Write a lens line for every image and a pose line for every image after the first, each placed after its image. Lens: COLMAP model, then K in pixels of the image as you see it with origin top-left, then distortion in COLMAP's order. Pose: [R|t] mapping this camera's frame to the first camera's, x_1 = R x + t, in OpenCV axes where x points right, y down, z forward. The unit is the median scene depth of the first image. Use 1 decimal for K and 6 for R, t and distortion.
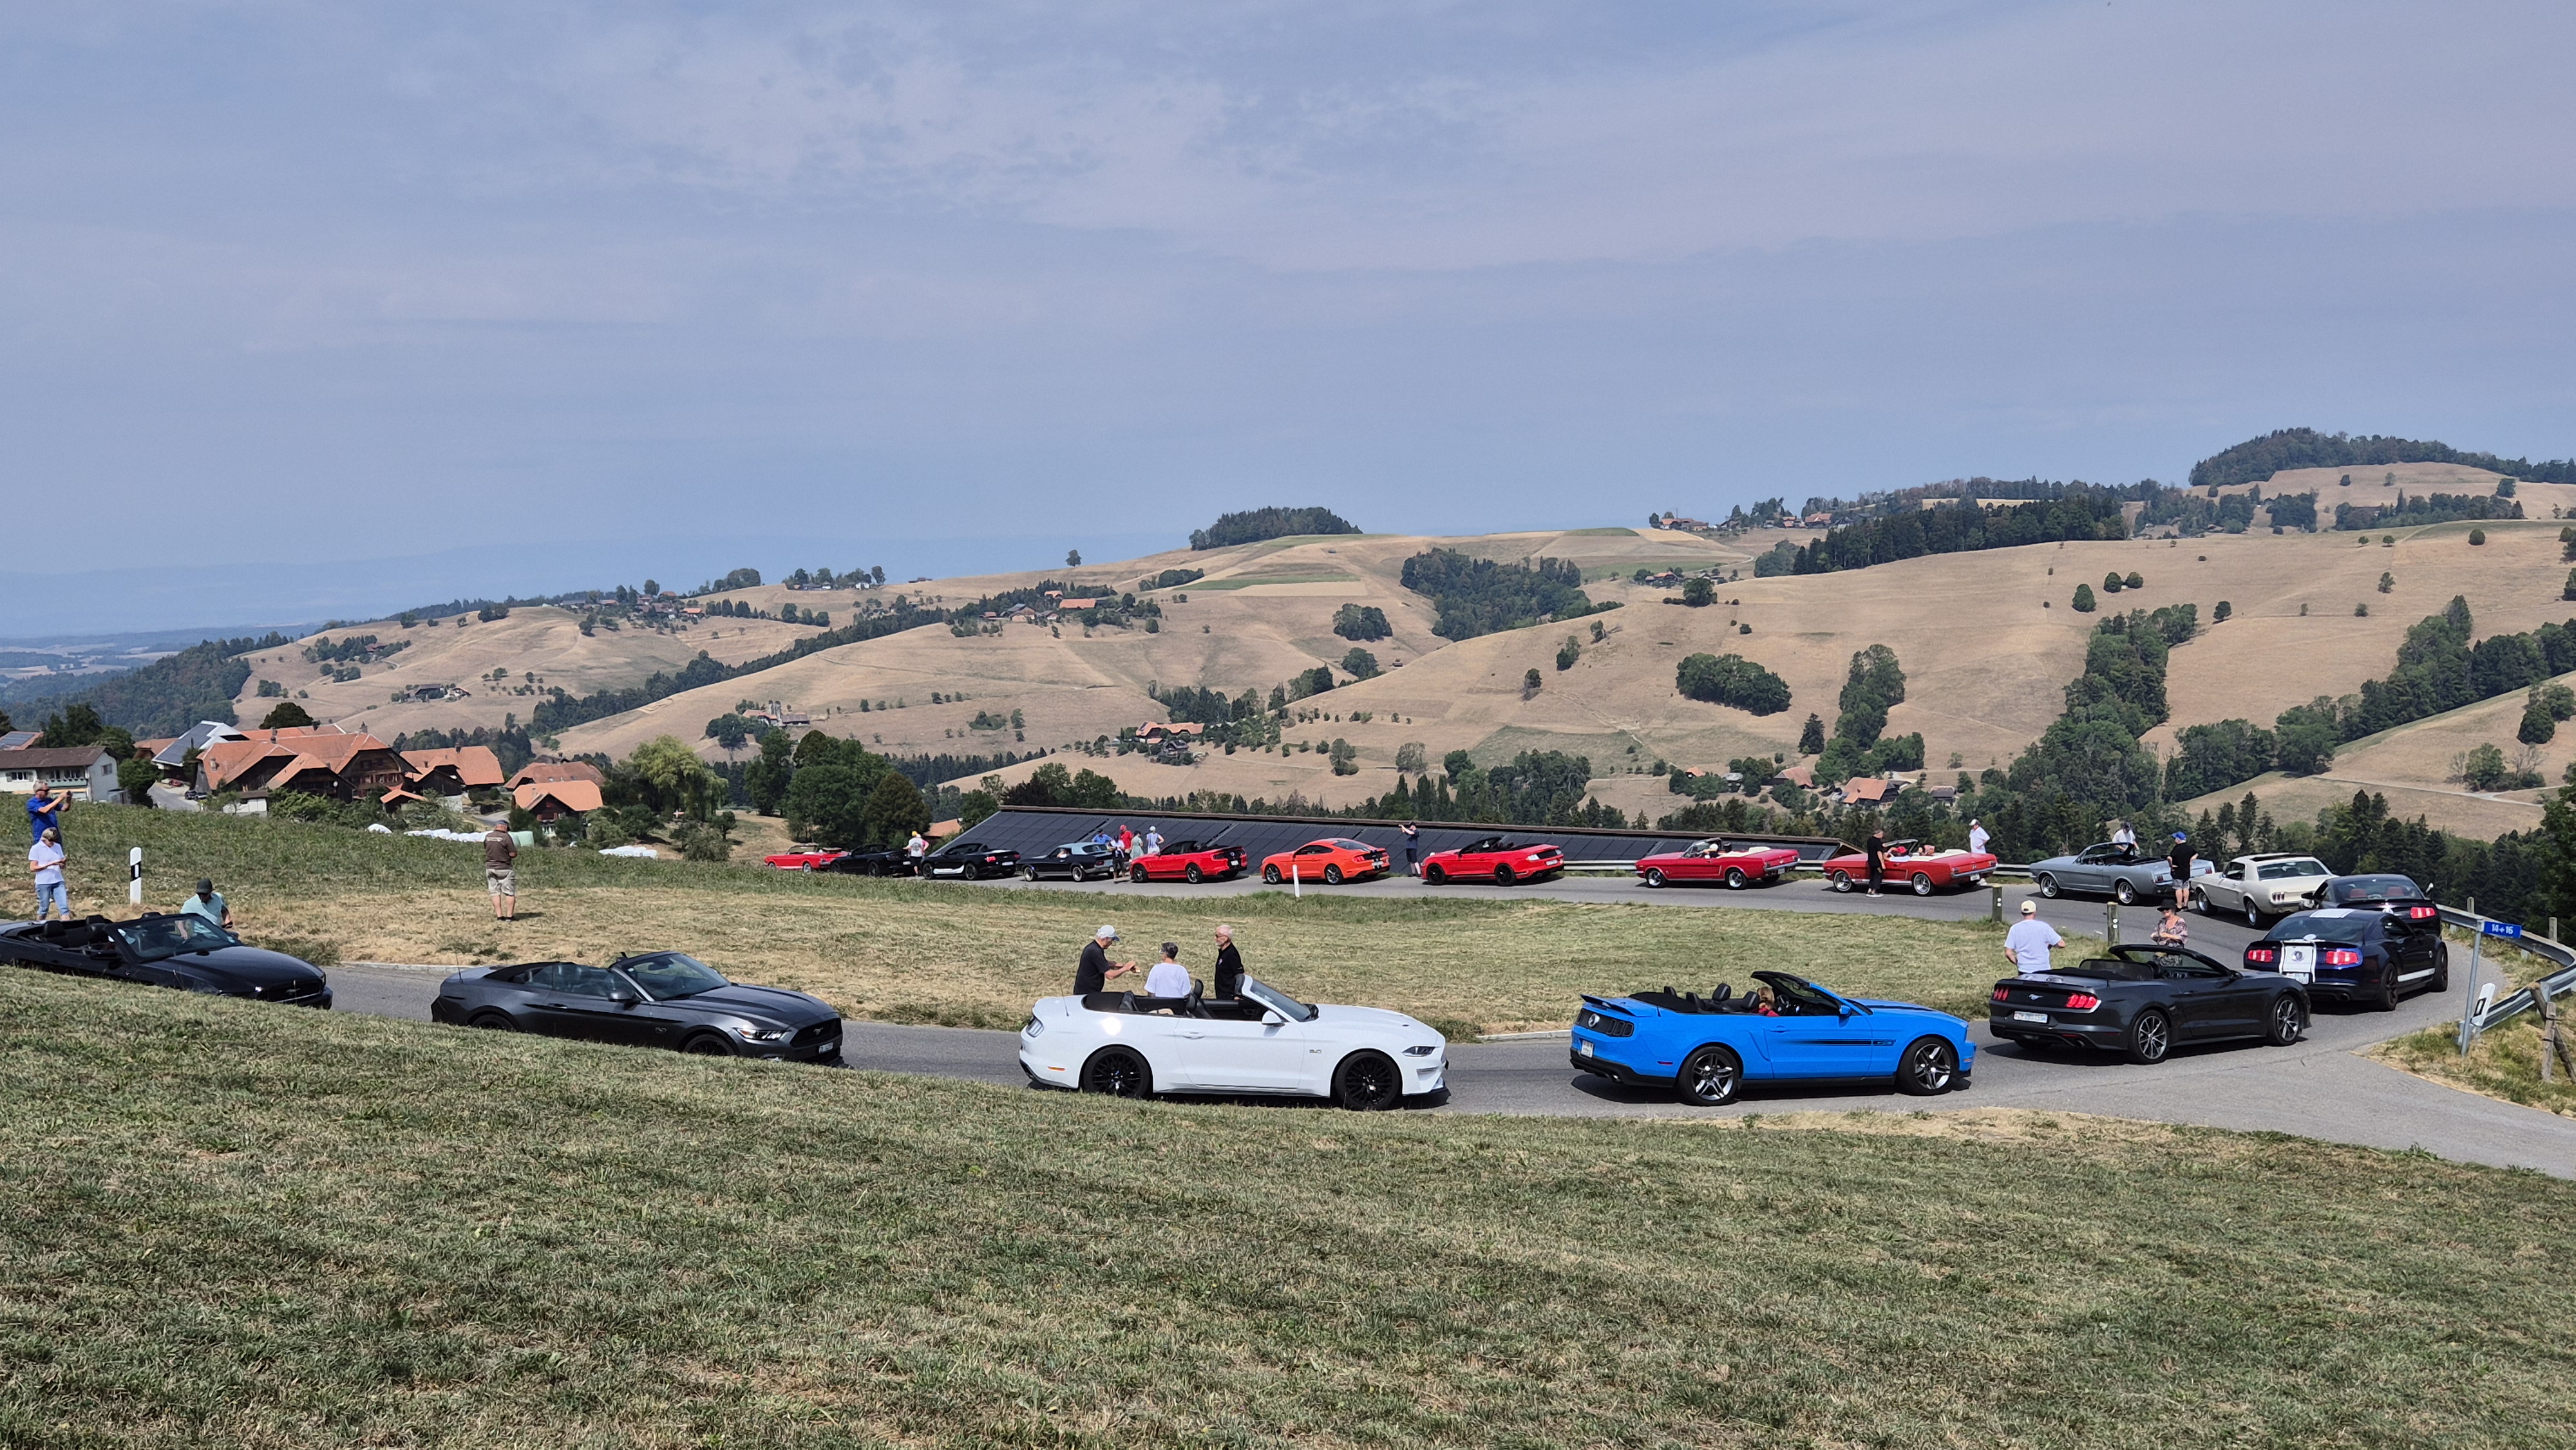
lens RADIAL K [[2727.2, 0, 1290.6], [0, 2727.2, 702.6], [0, 0, 1]] dist [0.099825, -0.067922]
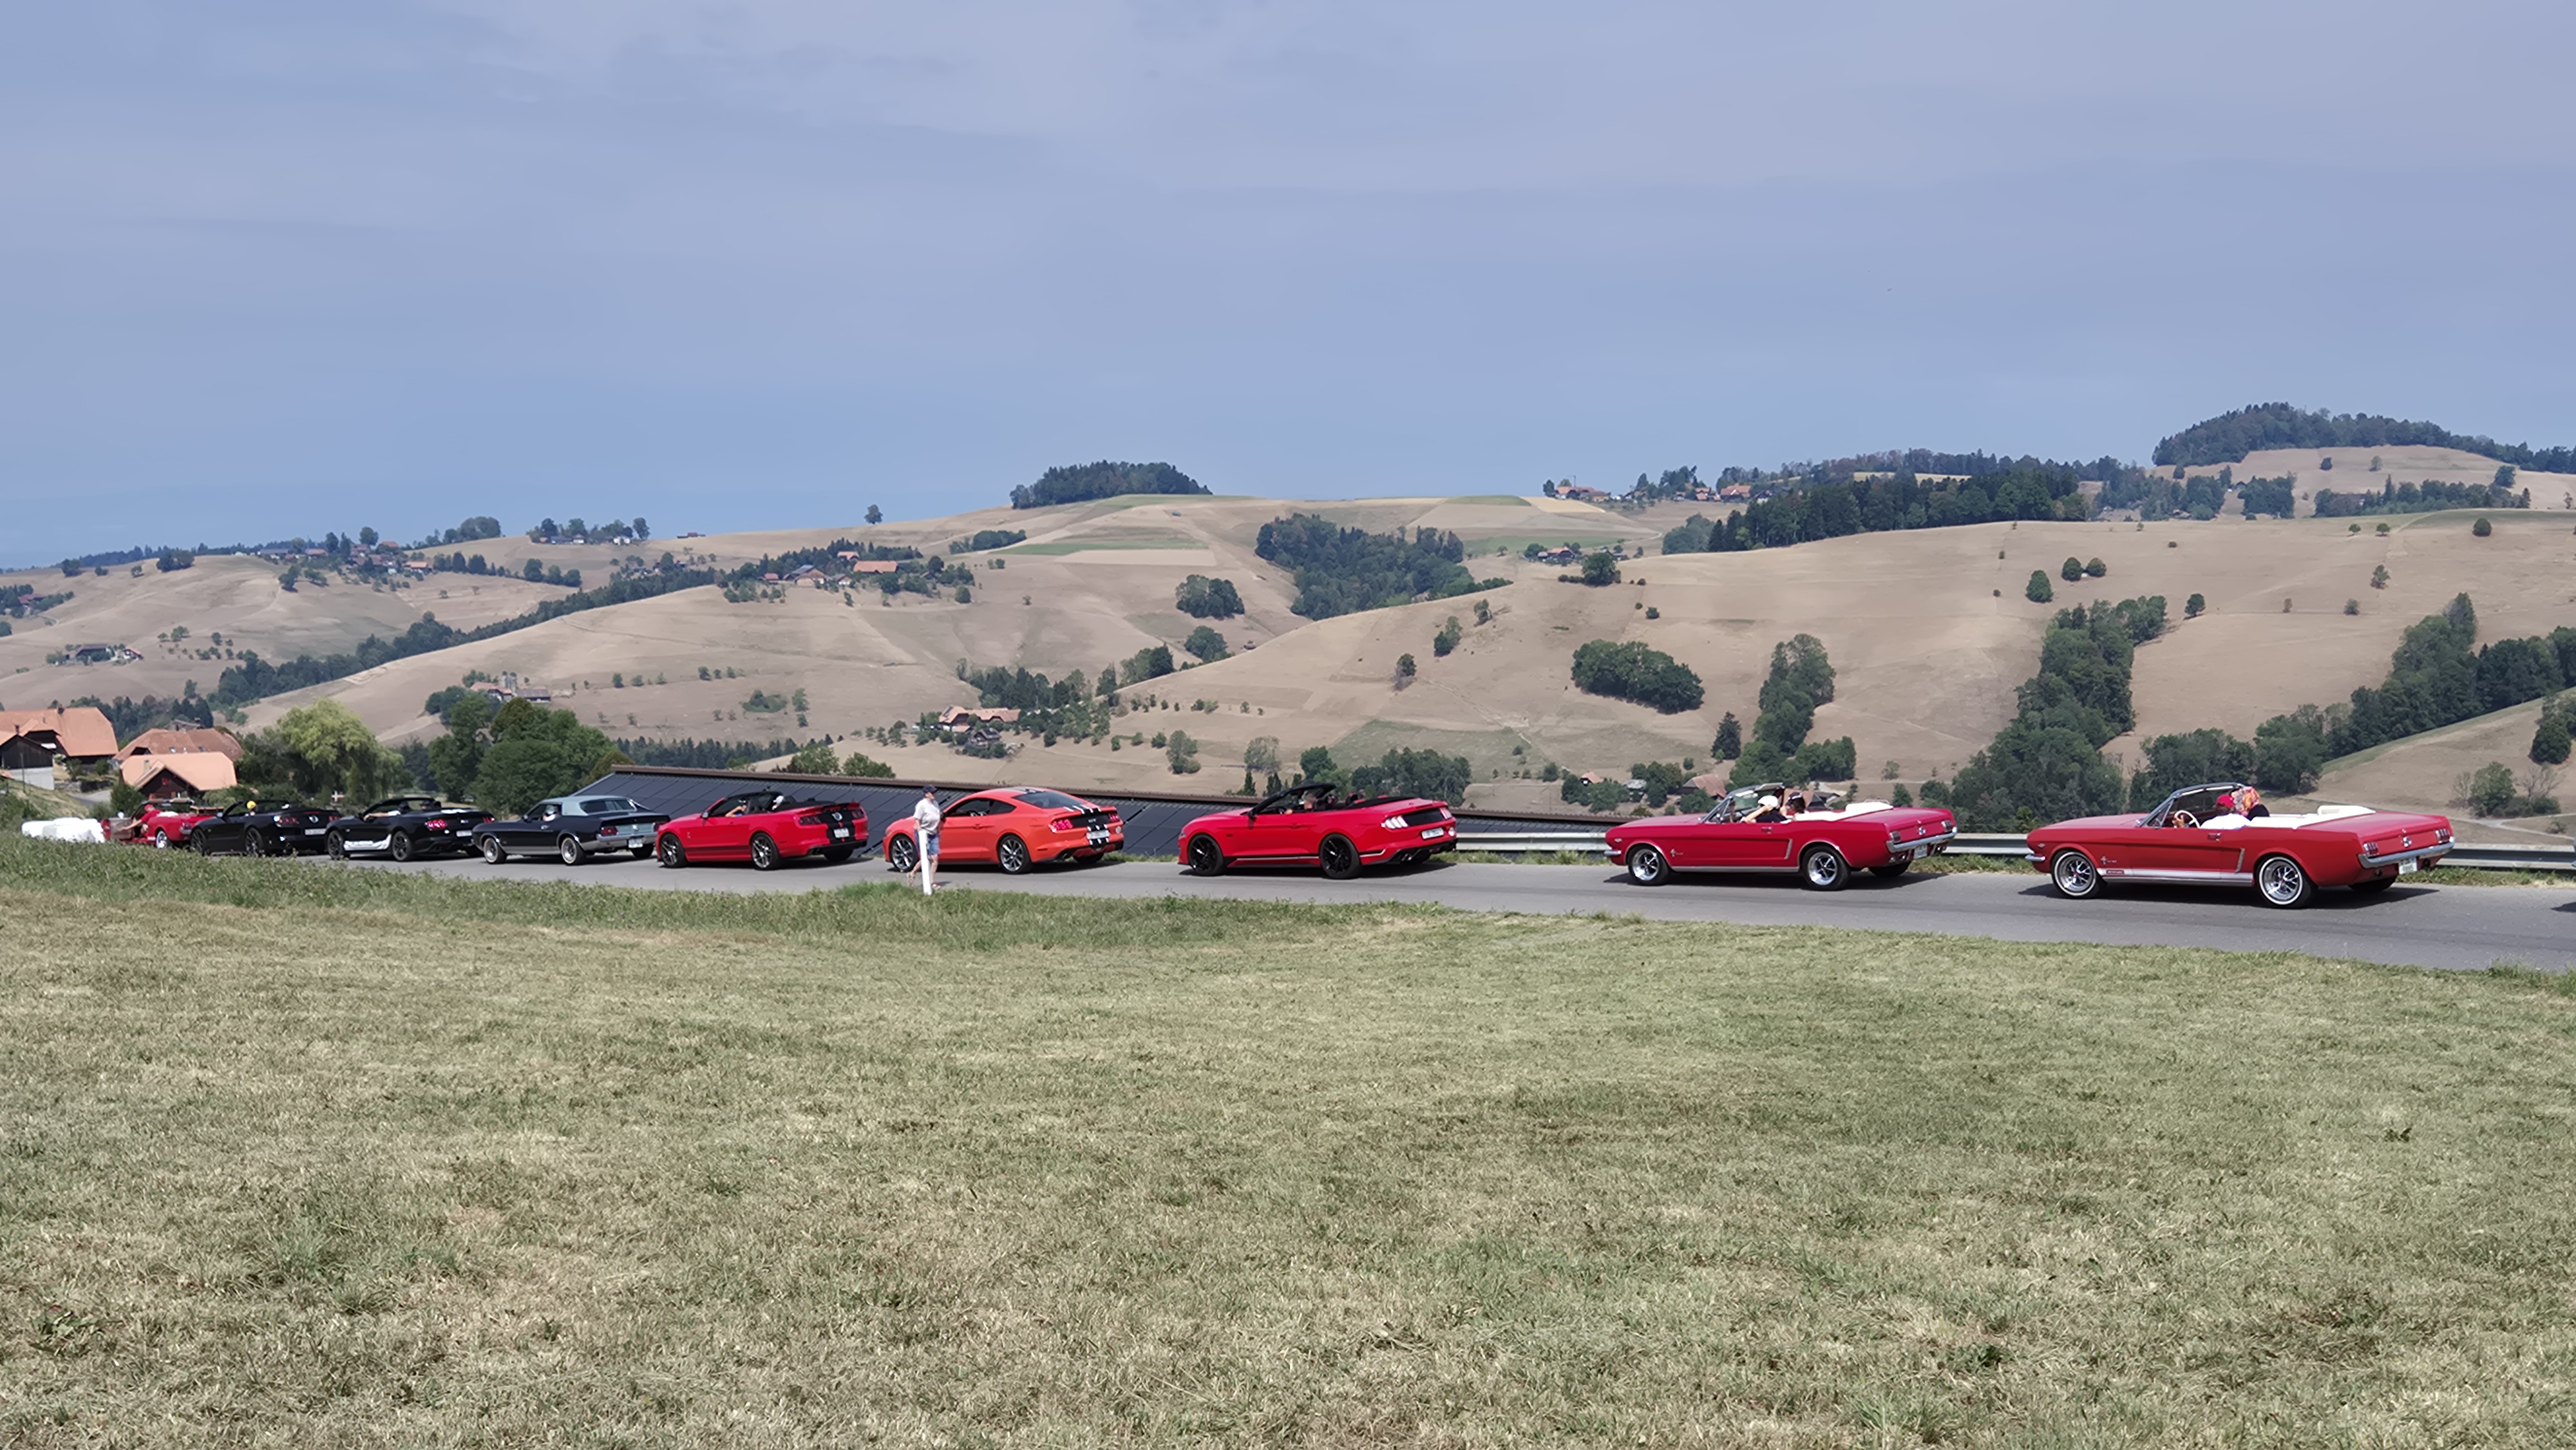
lens RADIAL K [[2727.2, 0, 1290.6], [0, 2727.2, 702.6], [0, 0, 1]] dist [0.099825, -0.067922]
pose [[0.998713, 0.021423, 0.045979, 0.013332], [-0.021028, 0.999738, -0.009058, 0.011472], [-0.046161, 0.008080, 0.998901, 0.144910]]
